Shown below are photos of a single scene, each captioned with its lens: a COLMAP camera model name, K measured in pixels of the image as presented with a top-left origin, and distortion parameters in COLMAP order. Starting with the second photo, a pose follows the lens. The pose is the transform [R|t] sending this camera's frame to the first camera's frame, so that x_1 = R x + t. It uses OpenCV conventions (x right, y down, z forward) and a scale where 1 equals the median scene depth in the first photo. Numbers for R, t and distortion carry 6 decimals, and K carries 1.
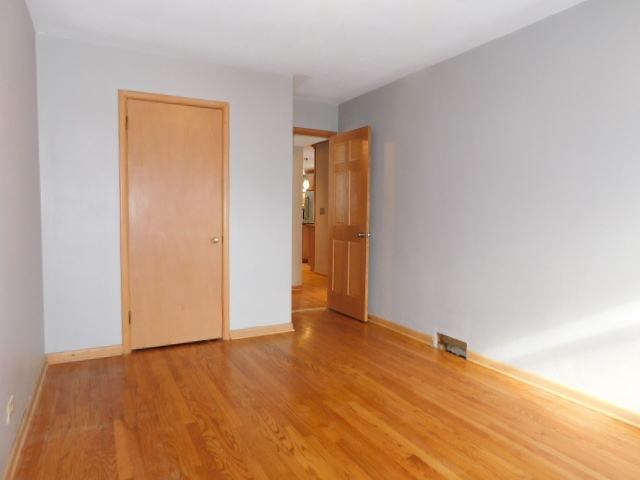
lens RADIAL K [[424.9, 0, 320.0], [0, 424.9, 240.0], [0, 0, 1]] dist [-0.001000, 0.000470]
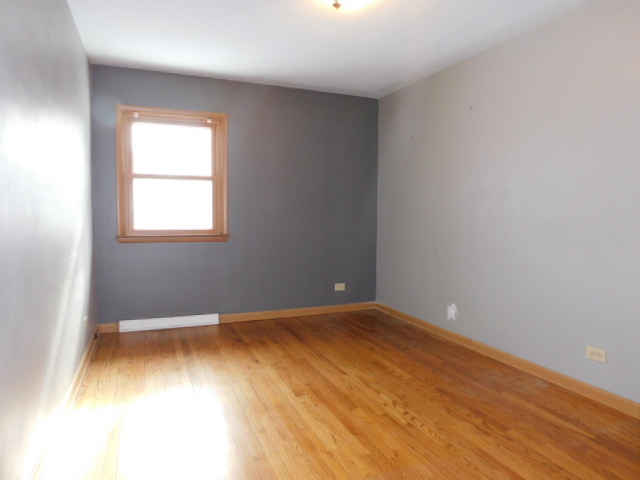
lens RADIAL K [[424.9, 0, 320.0], [0, 424.9, 240.0], [0, 0, 1]] dist [-0.001000, 0.000470]
pose [[-0.994021, -0.032110, 0.104365, 0.031374], [-0.019473, 0.992592, 0.119921, -0.104471], [-0.107443, 0.117171, -0.987283, 1.978014]]
